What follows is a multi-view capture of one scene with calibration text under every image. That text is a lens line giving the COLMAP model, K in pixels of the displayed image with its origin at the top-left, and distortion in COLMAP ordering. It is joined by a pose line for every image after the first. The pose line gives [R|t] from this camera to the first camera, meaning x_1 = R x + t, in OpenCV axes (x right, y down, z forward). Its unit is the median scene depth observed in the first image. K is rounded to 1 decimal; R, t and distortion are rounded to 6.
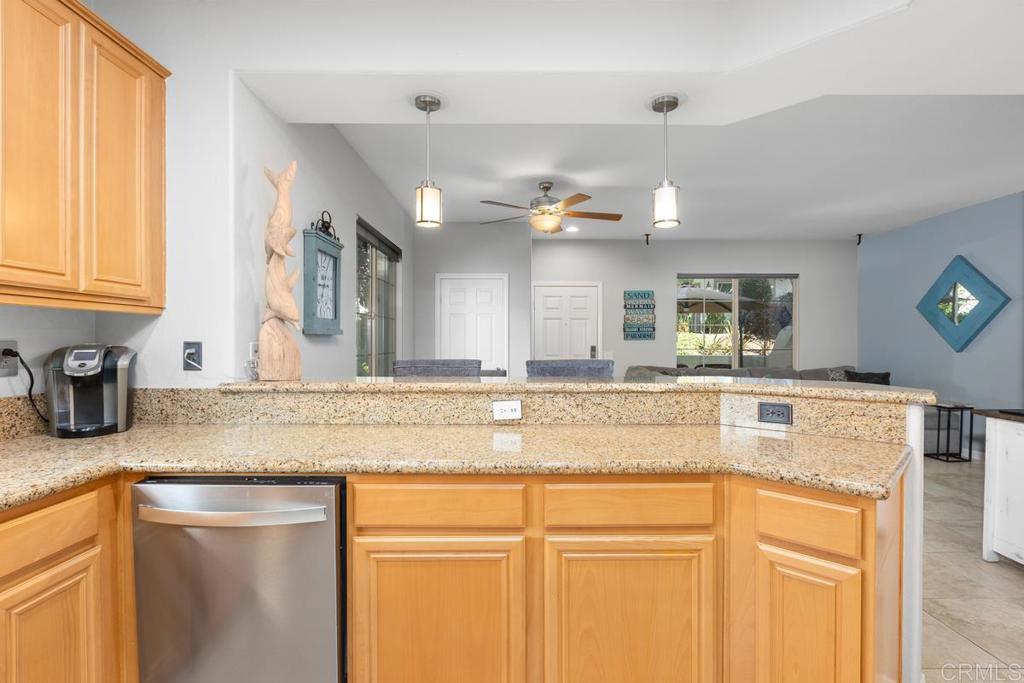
lens RADIAL K [[481.2, 0, 512.5], [0, 481.2, 344.1], [0, 0, 1]] dist [-0.008320, 0.001037]
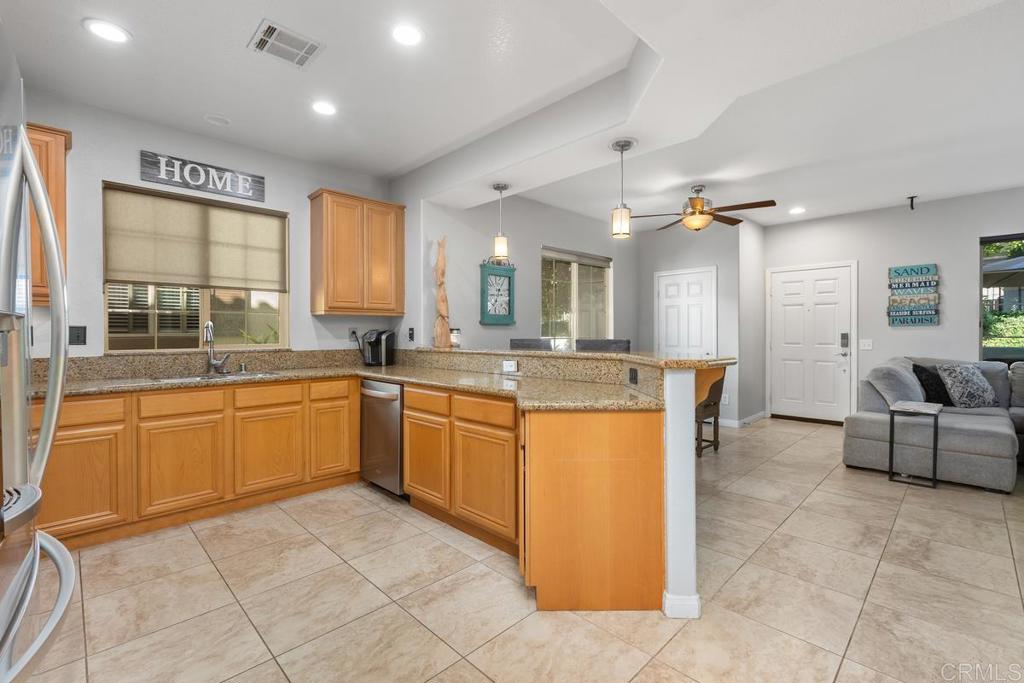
lens RADIAL K [[452.8, 0, 512.2], [0, 452.8, 335.9], [0, 0, 1]] dist [0.002726, -0.001727]
pose [[0.701075, 0.001377, -0.713086, 1.013528], [-0.000787, 0.999999, 0.001158, 0.026428], [0.713087, -0.000250, 0.701076, -0.098925]]
